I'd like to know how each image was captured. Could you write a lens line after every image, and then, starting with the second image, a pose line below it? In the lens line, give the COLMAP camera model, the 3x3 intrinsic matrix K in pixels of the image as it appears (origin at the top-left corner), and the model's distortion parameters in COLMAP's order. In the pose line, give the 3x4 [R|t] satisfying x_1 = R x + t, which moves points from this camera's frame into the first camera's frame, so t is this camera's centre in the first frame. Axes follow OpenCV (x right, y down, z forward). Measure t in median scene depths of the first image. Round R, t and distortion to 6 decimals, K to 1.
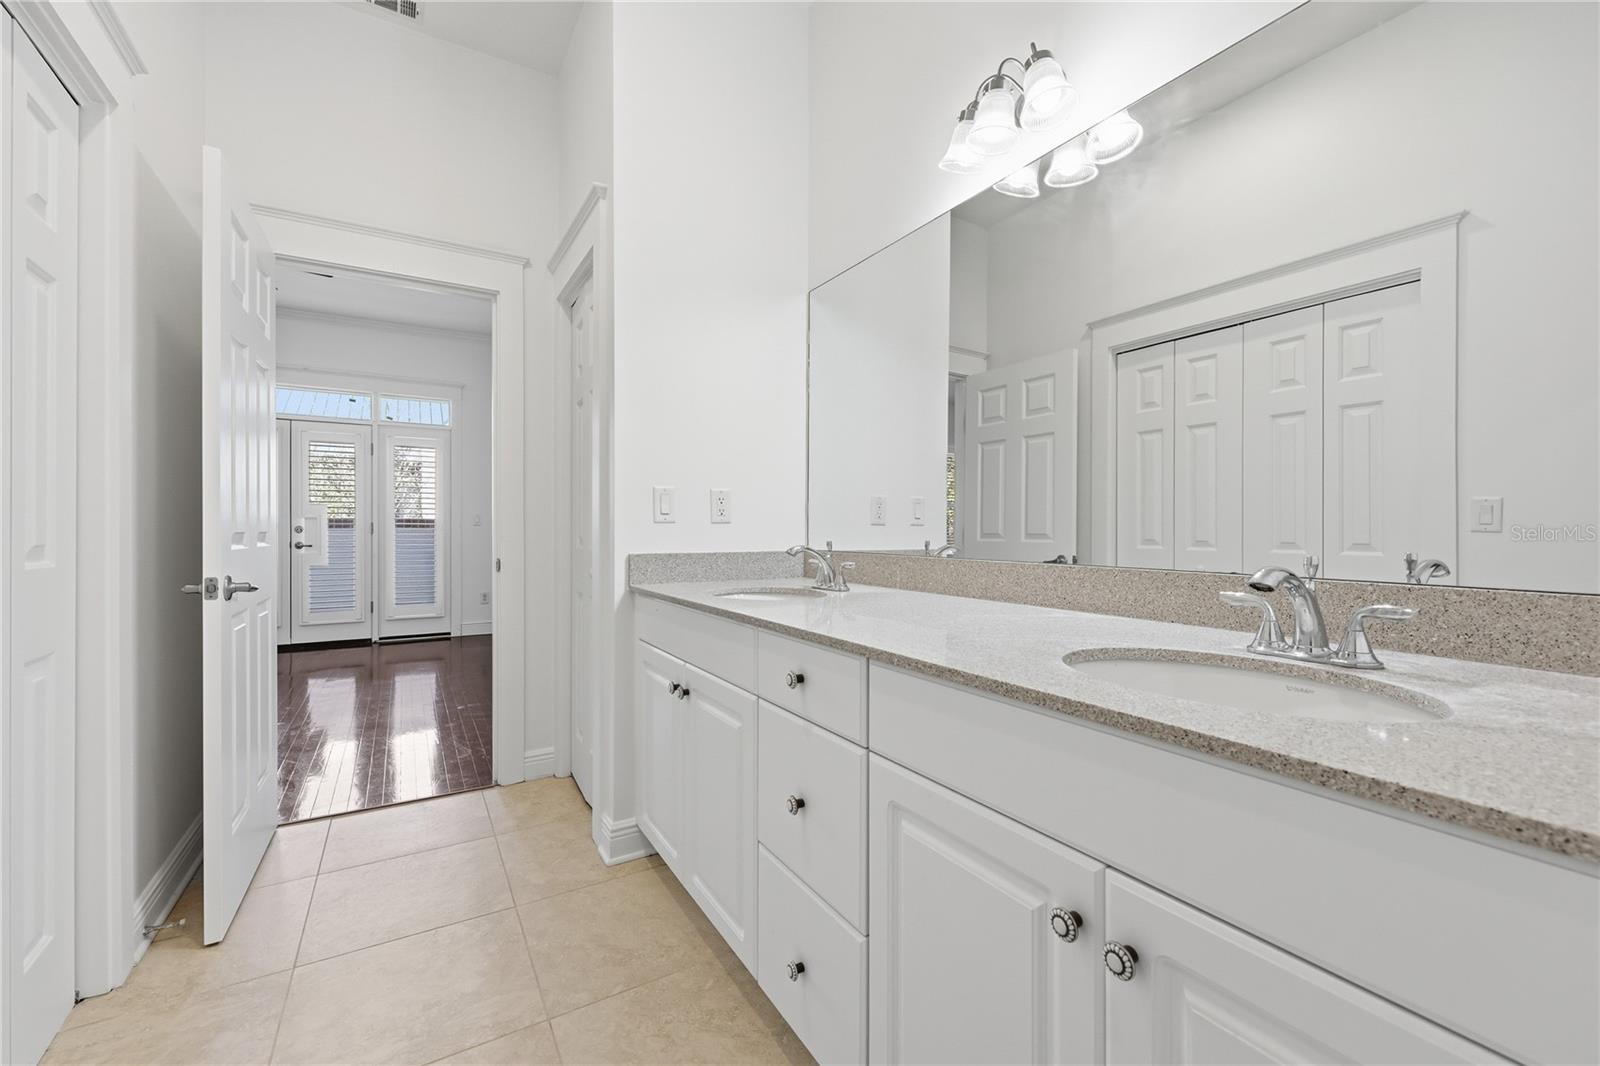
lens RADIAL K [[653.8, 0, 802.8], [0, 653.8, 535.3], [0, 0, 1]] dist [-0.000129, -0.000428]
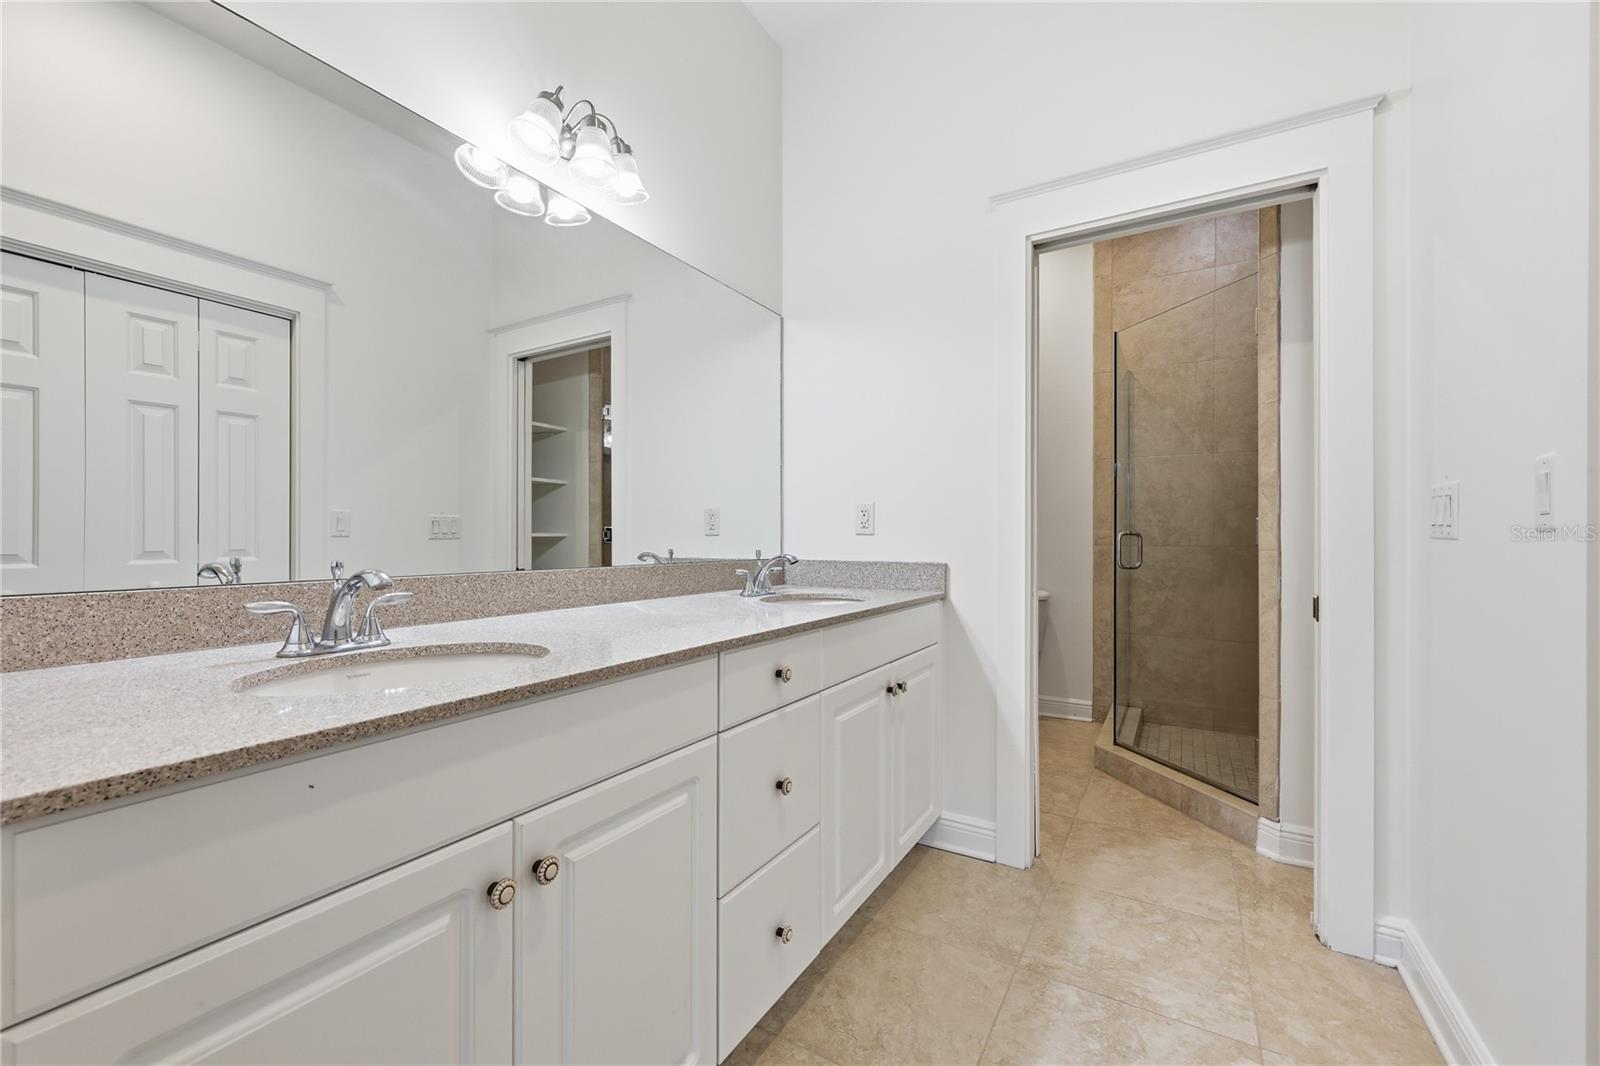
lens RADIAL K [[653.8, 0, 802.9], [0, 653.8, 530.2], [0, 0, 1]] dist [-0.000129, -0.000428]
pose [[-0.457211, 0.007309, 0.889328, -0.696991], [0.006516, 0.999967, -0.004868, -0.011843], [-0.889334, 0.003569, -0.457244, 1.026436]]
